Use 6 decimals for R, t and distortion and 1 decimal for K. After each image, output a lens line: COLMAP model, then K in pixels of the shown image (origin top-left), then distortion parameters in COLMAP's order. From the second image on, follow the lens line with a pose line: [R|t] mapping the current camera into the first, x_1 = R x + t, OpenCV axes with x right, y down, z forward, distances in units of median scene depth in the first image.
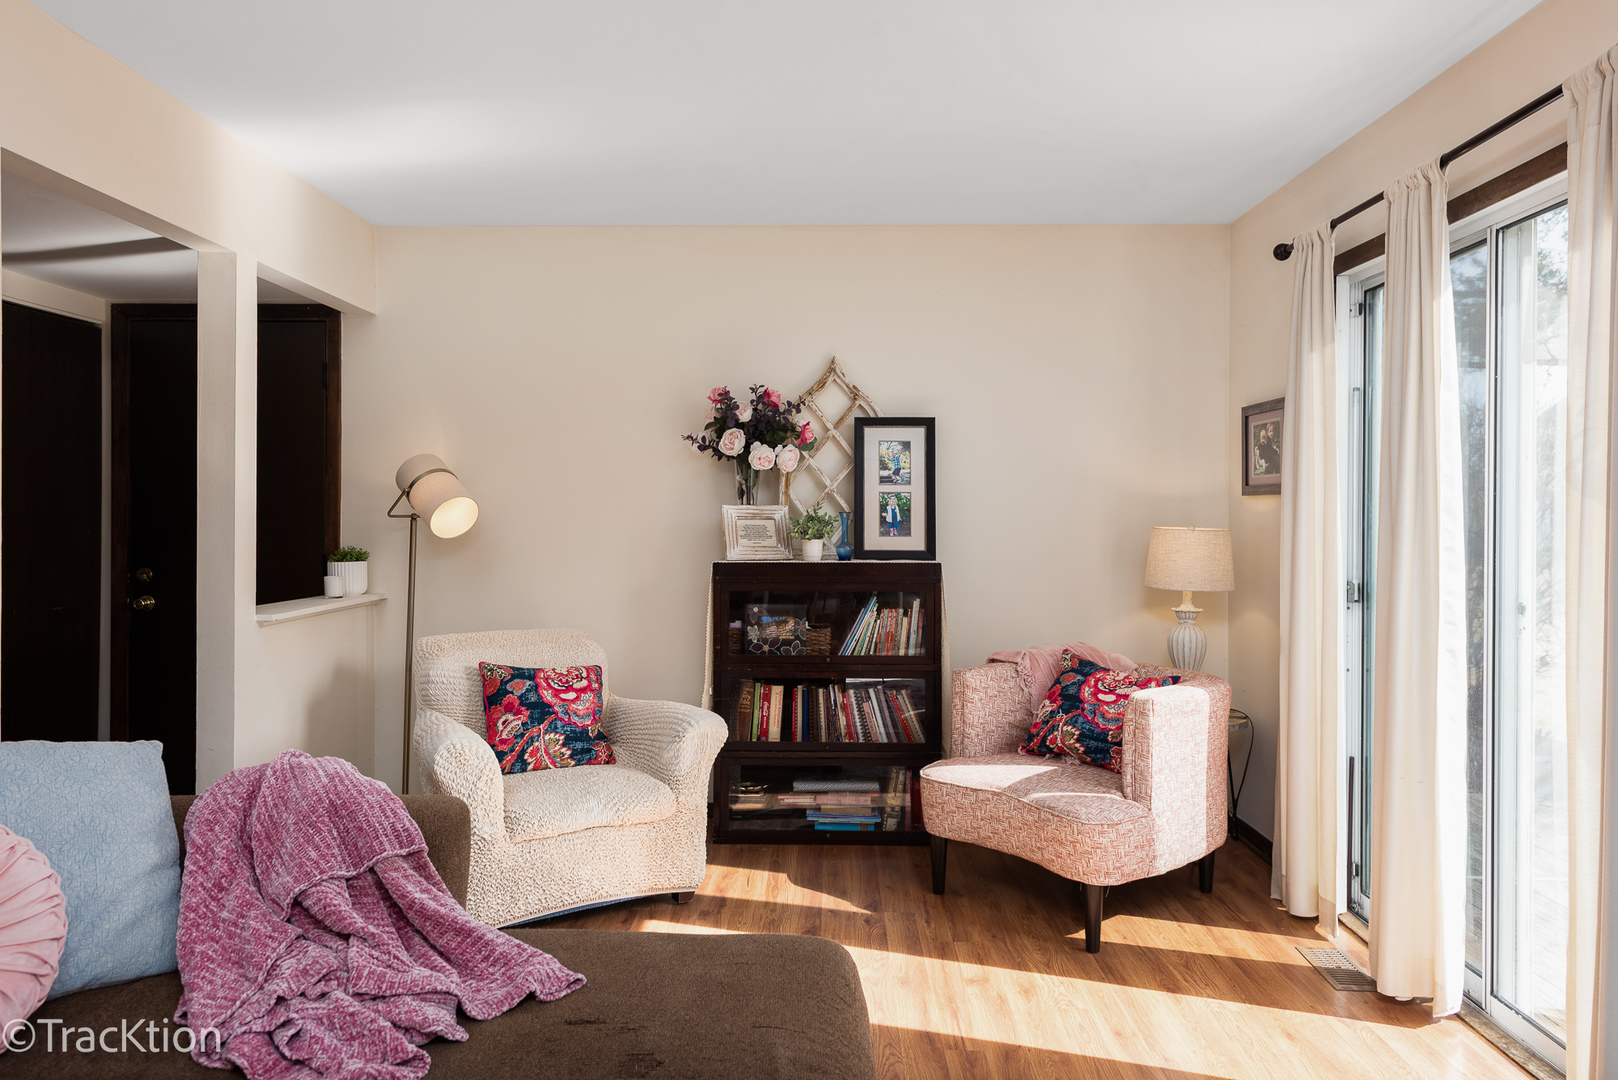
lens RADIAL K [[1068.9, 0, 809.6], [0, 1068.9, 504.3], [0, 0, 1]] dist [0.012913, -0.002611]
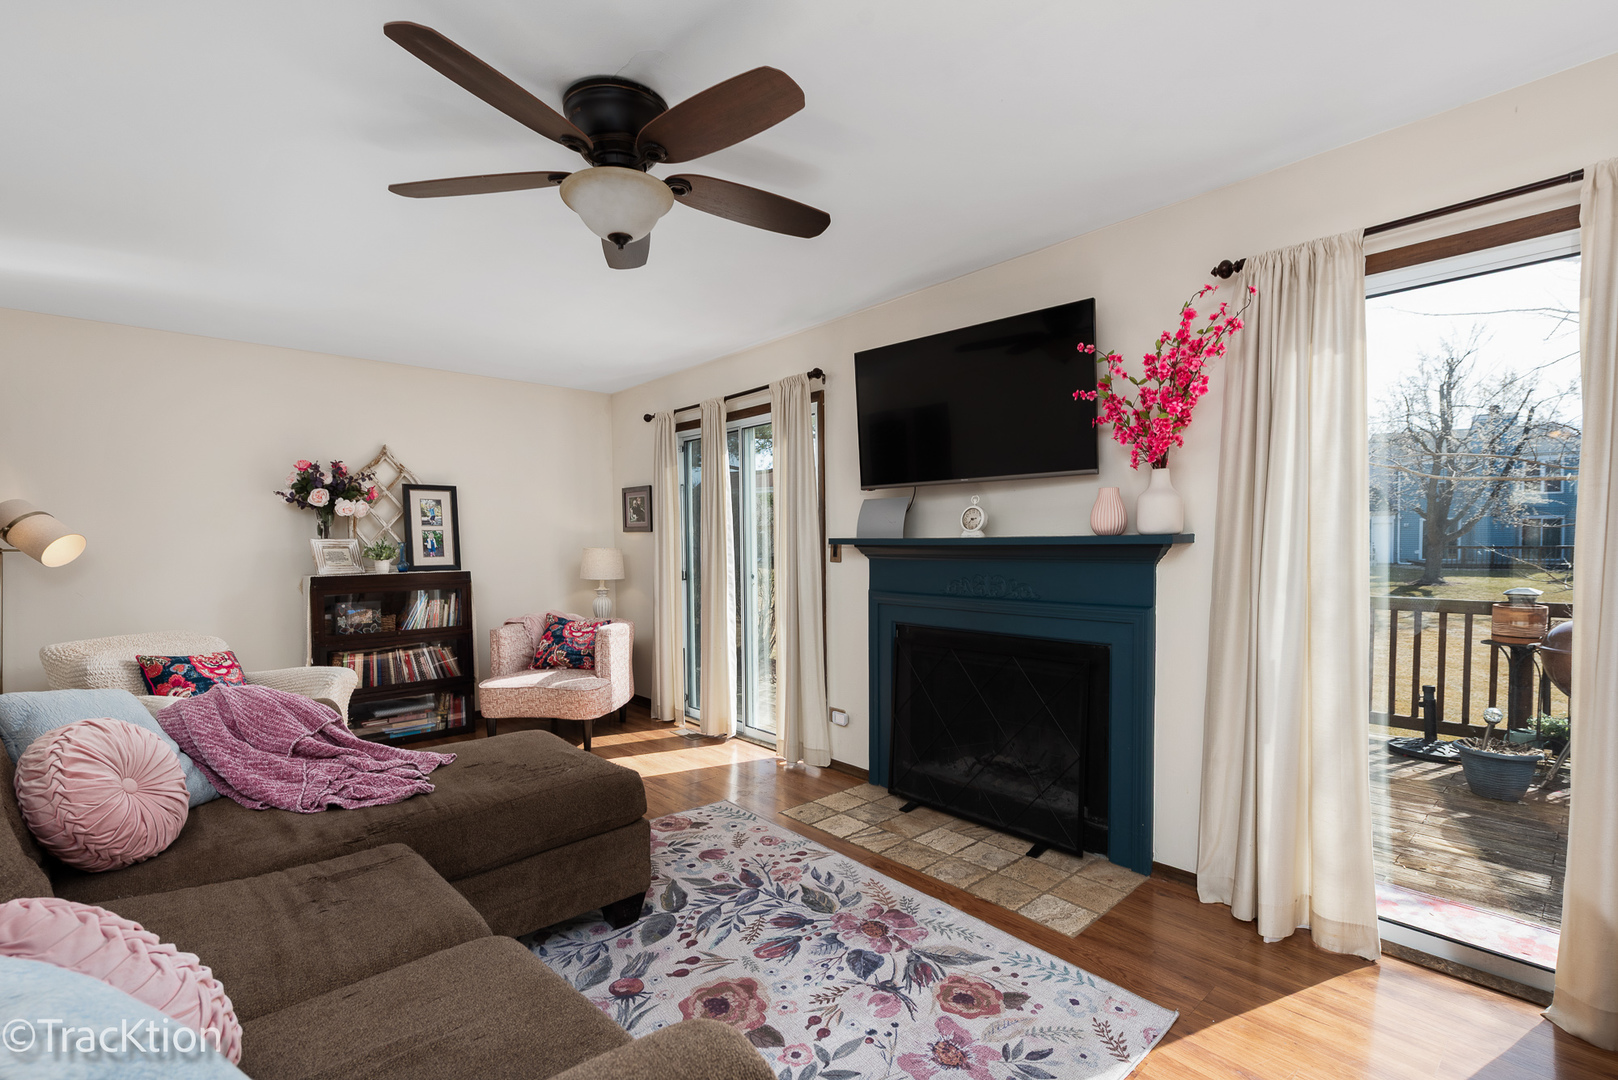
lens RADIAL K [[711.0, 0, 809.0], [0, 711.0, 540.0], [0, 0, 1]] dist [0.001808, -0.000289]
pose [[0.728509, -0.010083, 0.684962, -0.265110], [0.005760, 0.999946, 0.008593, -0.002587], [-0.685012, -0.002314, 0.728528, -0.217833]]
